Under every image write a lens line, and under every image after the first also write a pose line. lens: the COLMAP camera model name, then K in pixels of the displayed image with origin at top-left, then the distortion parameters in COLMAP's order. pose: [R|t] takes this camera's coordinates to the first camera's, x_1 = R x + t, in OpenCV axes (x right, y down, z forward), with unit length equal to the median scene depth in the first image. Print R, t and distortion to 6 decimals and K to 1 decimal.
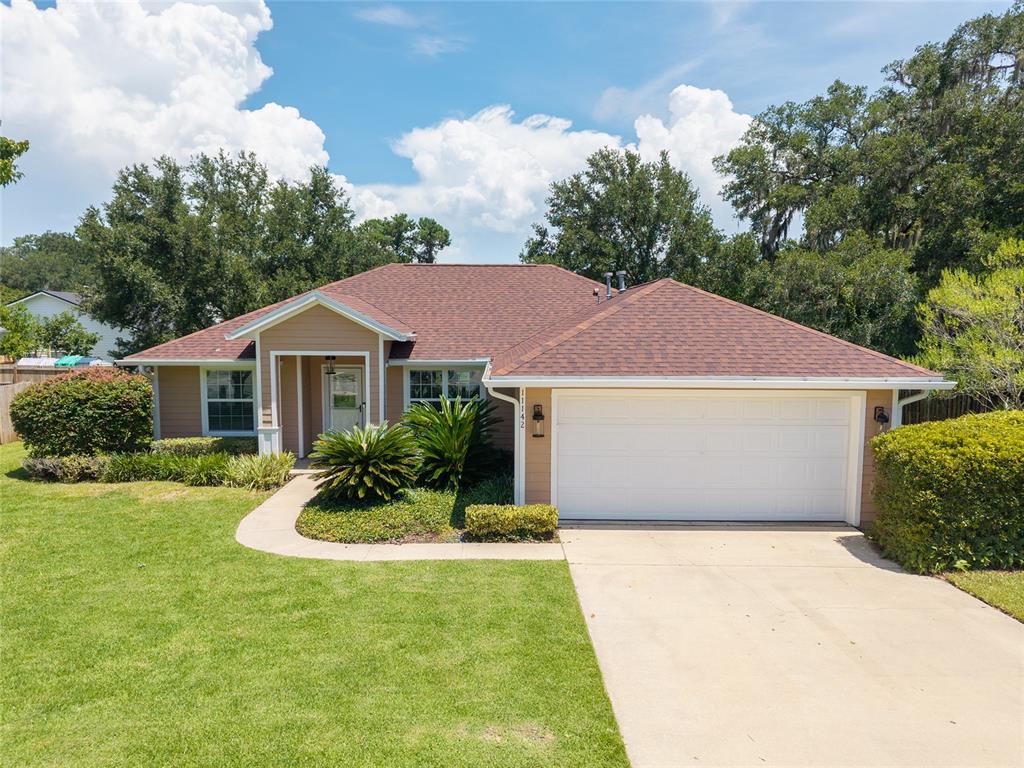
lens RADIAL K [[700.8, 0, 512.0], [0, 700.8, 384.0], [0, 0, 1]] dist [0.045638, -0.044090]
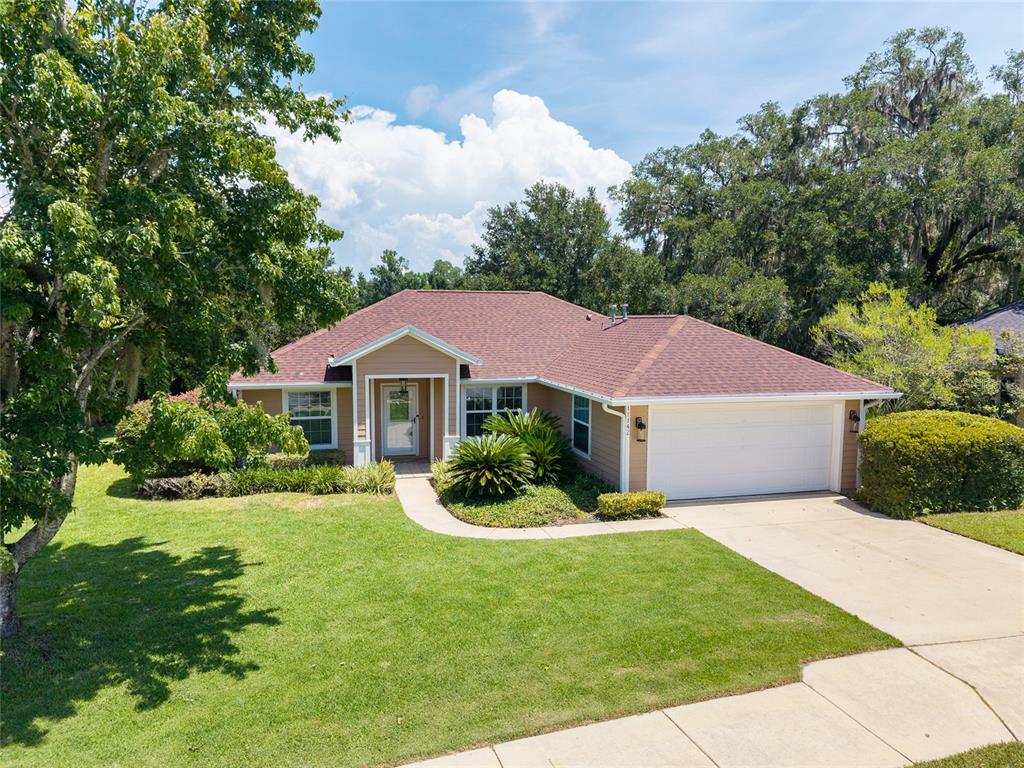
lens RADIAL K [[700.8, 0, 512.0], [0, 700.8, 384.0], [0, 0, 1]] dist [0.045638, -0.044090]
pose [[0.968187, -0.023109, 0.249160, -0.505287], [0.020805, 0.999713, 0.011876, -0.052476], [-0.249363, -0.006315, 0.968390, -0.233570]]
